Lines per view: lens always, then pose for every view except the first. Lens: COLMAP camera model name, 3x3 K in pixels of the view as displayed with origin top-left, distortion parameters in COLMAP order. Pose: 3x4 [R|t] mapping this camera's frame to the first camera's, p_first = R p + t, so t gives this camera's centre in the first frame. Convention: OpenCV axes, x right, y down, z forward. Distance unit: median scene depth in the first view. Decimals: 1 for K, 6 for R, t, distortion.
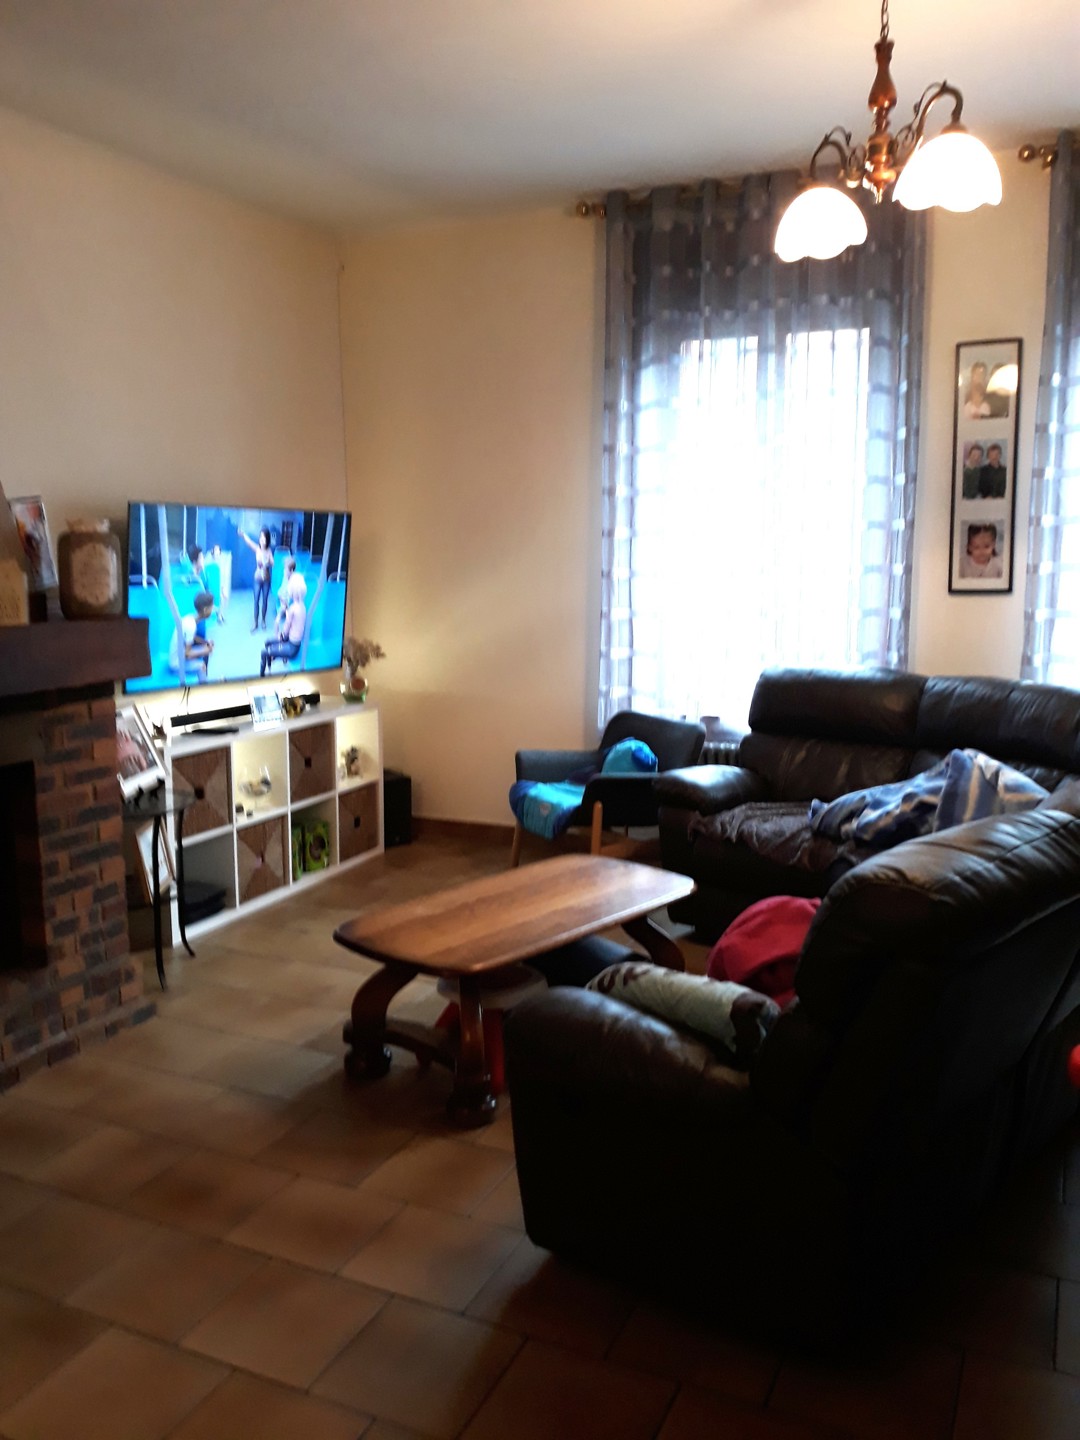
lens RADIAL K [[1208.2, 0, 539.5], [0, 1208.2, 717.3], [0, 0, 1]] dist [0.001338, -0.006972]
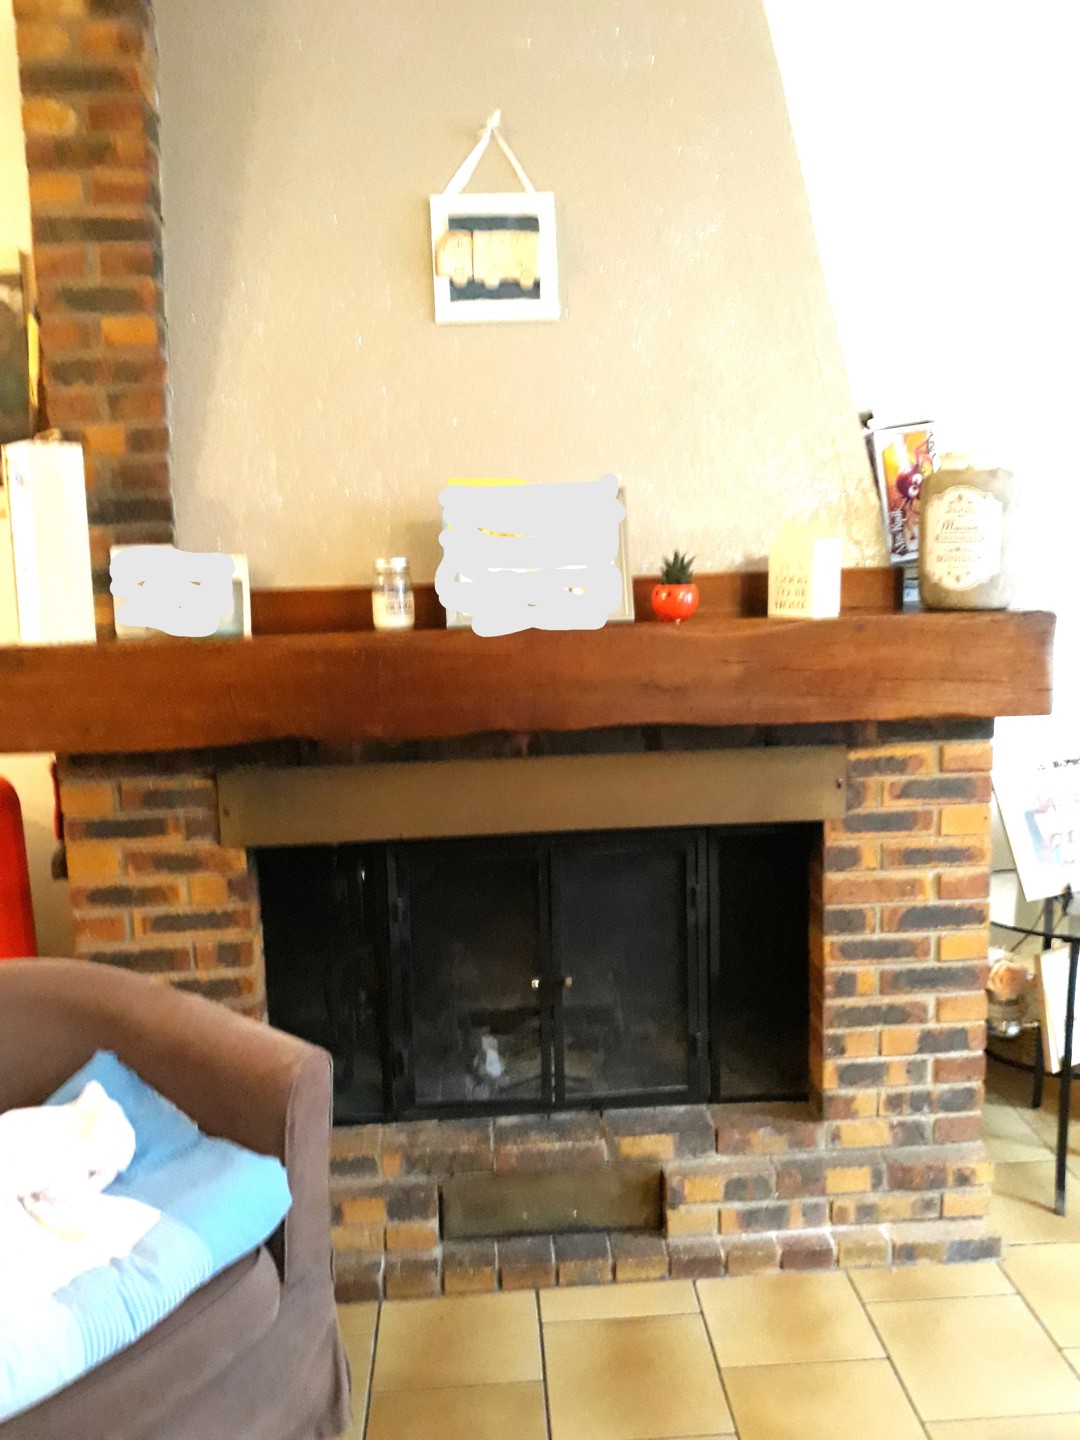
lens RADIAL K [[1208.2, 0, 540.9], [0, 1208.2, 717.4], [0, 0, 1]] dist [0.001338, -0.006972]
pose [[0.466789, 0.135725, -0.873892, 0.077821], [-0.092796, 0.990215, 0.104225, -0.072839], [0.879487, 0.032443, 0.474816, 0.526997]]
